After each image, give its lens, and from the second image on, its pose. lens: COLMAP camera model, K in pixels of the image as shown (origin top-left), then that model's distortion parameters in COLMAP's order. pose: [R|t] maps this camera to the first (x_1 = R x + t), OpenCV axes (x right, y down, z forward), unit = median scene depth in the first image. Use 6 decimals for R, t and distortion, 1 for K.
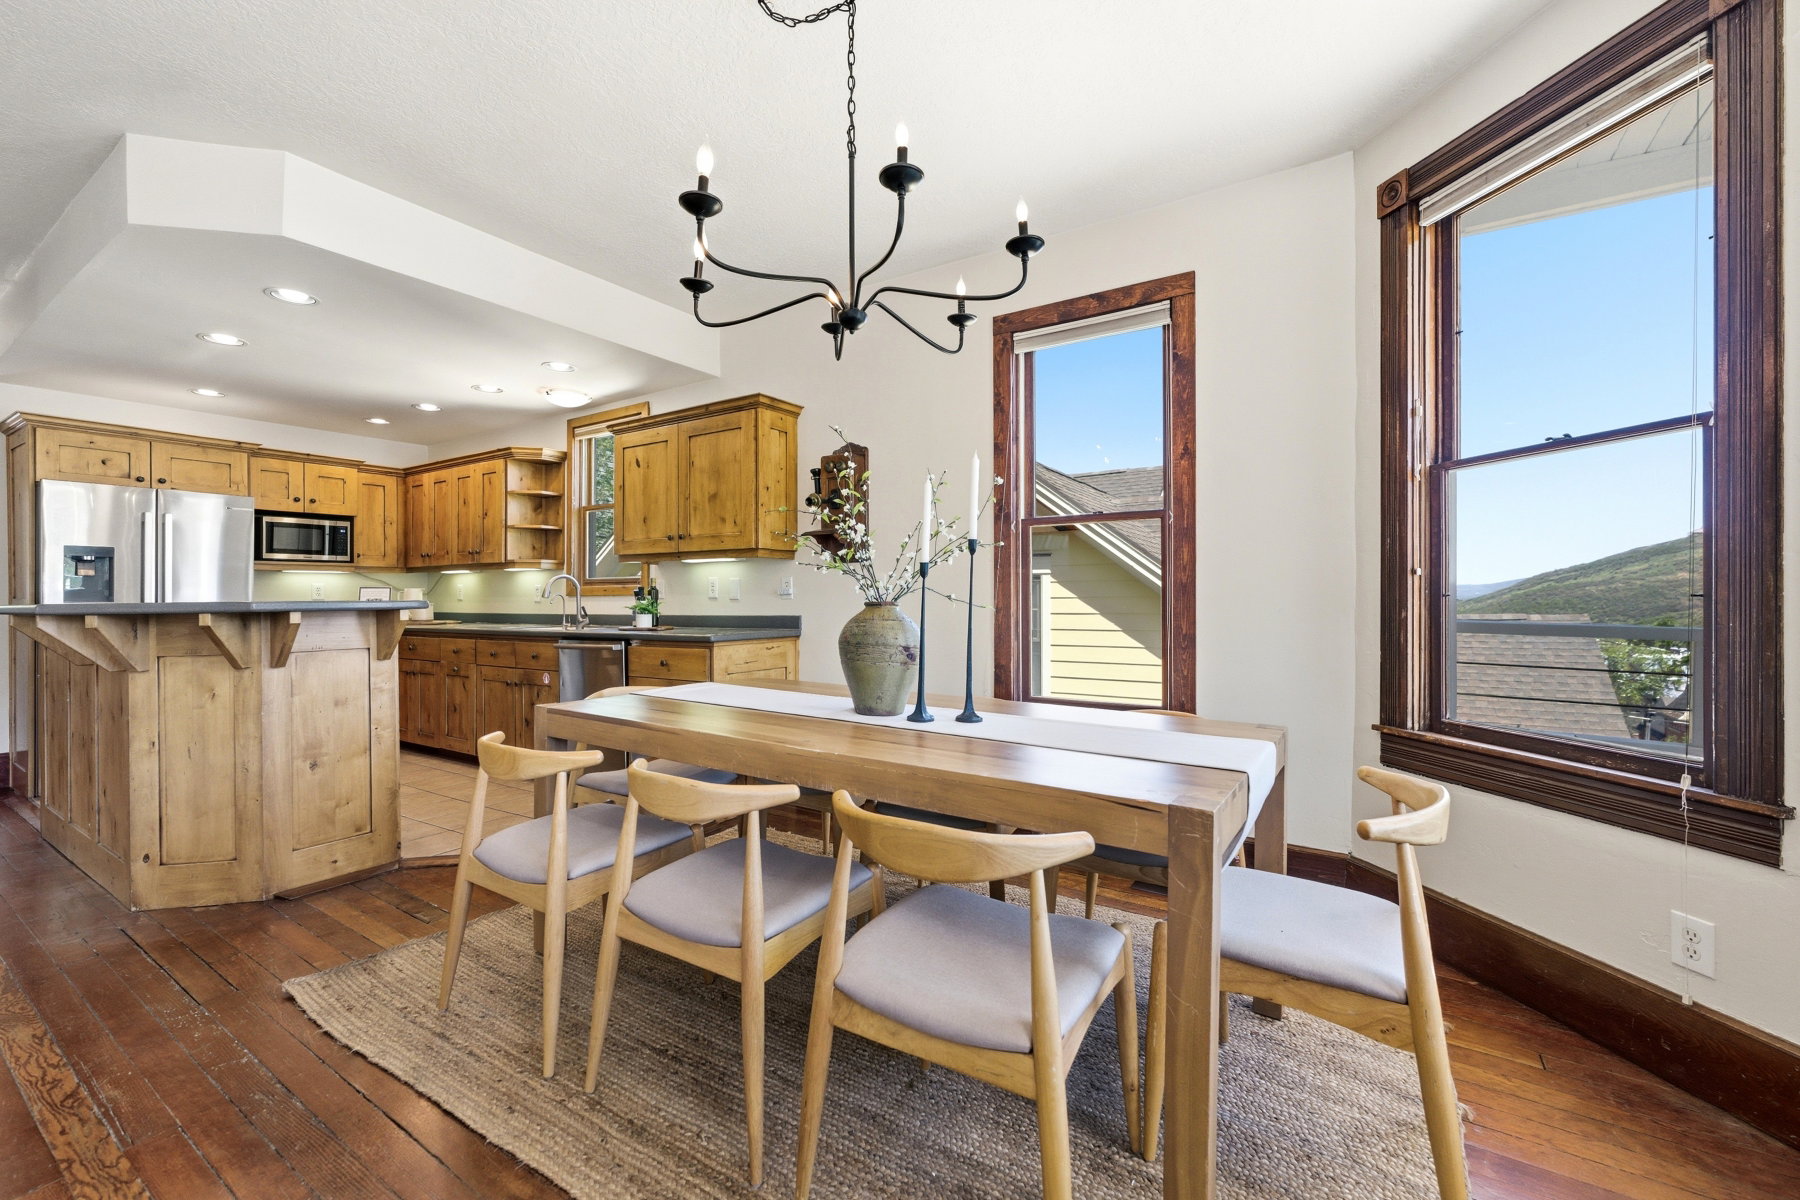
lens RADIAL K [[746.3, 0, 900.2], [0, 746.3, 595.0], [0, 0, 1]] dist [0.013476, 0.001578]
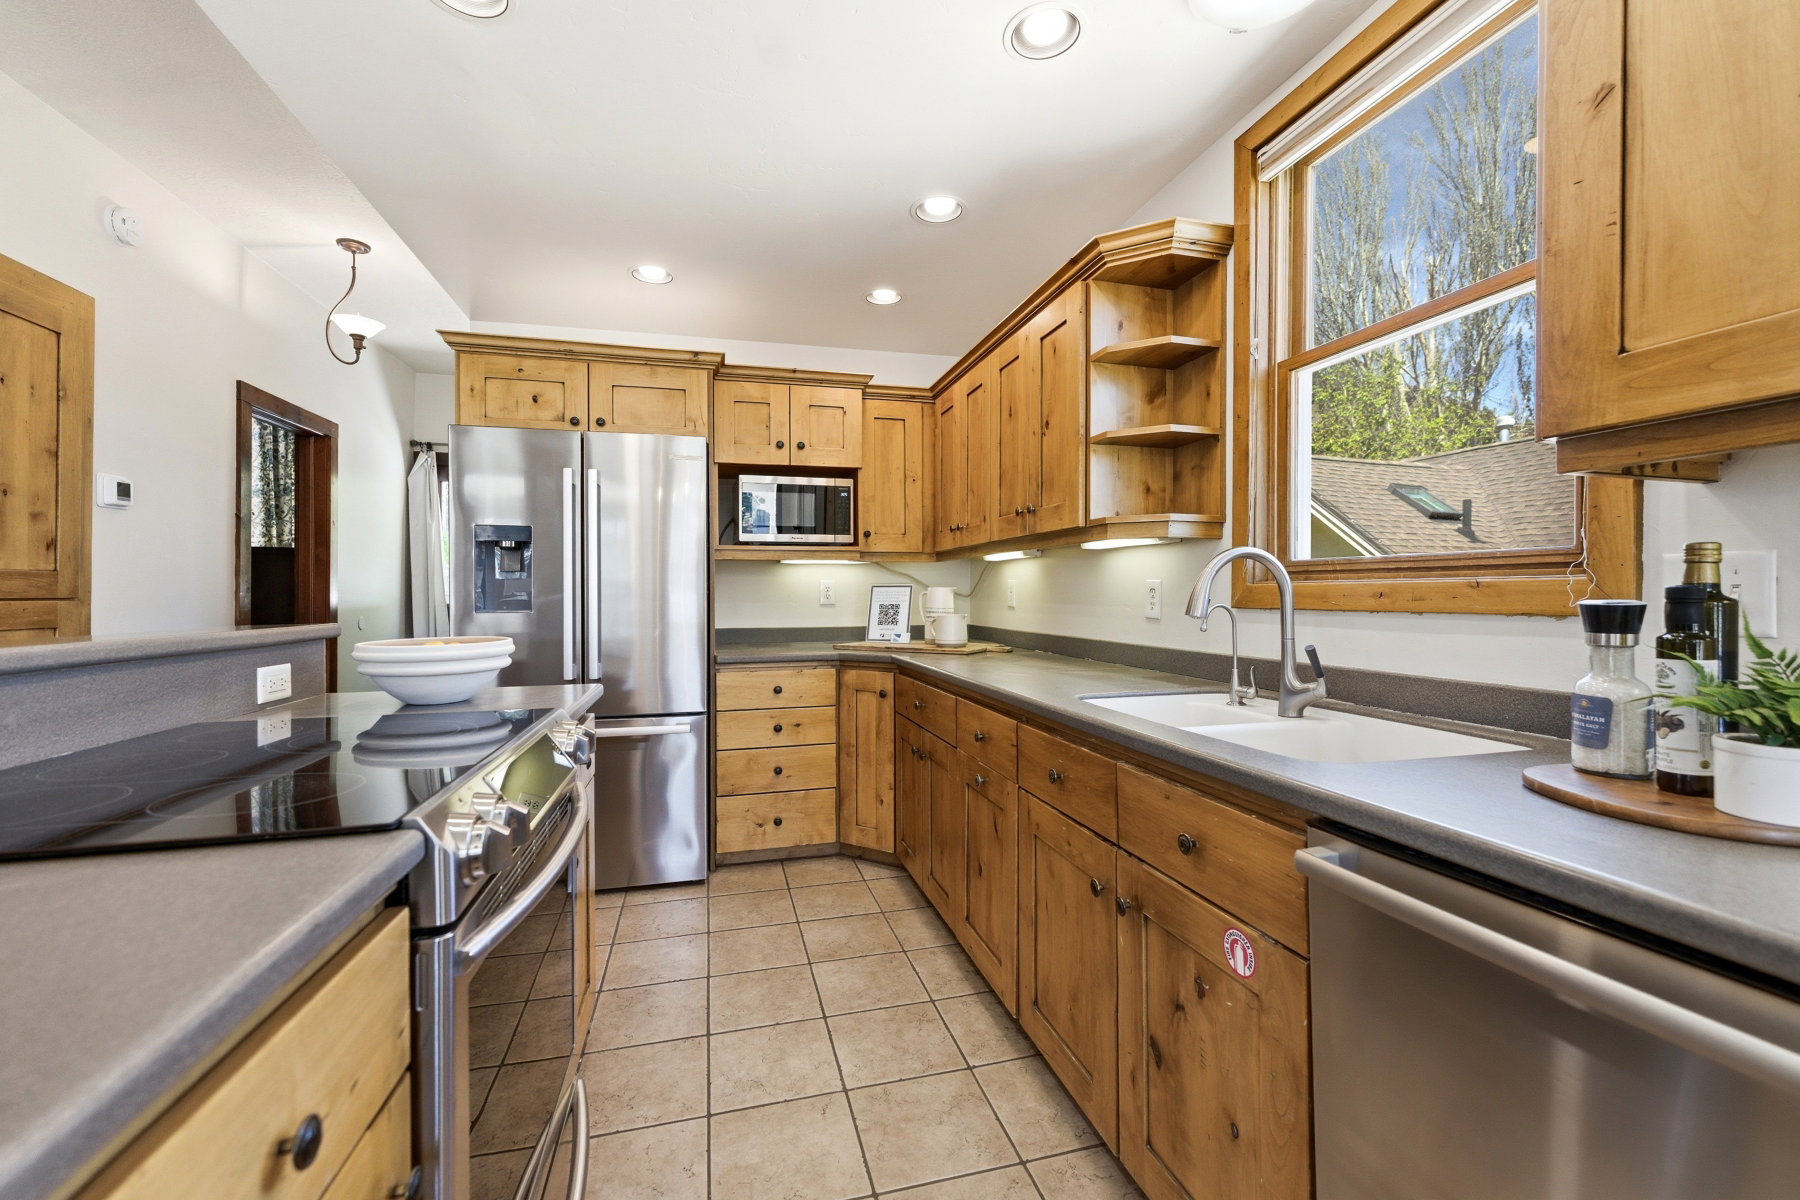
lens RADIAL K [[746.3, 0, 899.0], [0, 746.3, 593.6], [0, 0, 1]] dist [0.013476, 0.001578]
pose [[0.747689, 0.000636, -0.664049, -0.320044], [0.003365, 0.999983, 0.004747, -0.007370], [0.664041, -0.005784, 0.747674, 0.603742]]
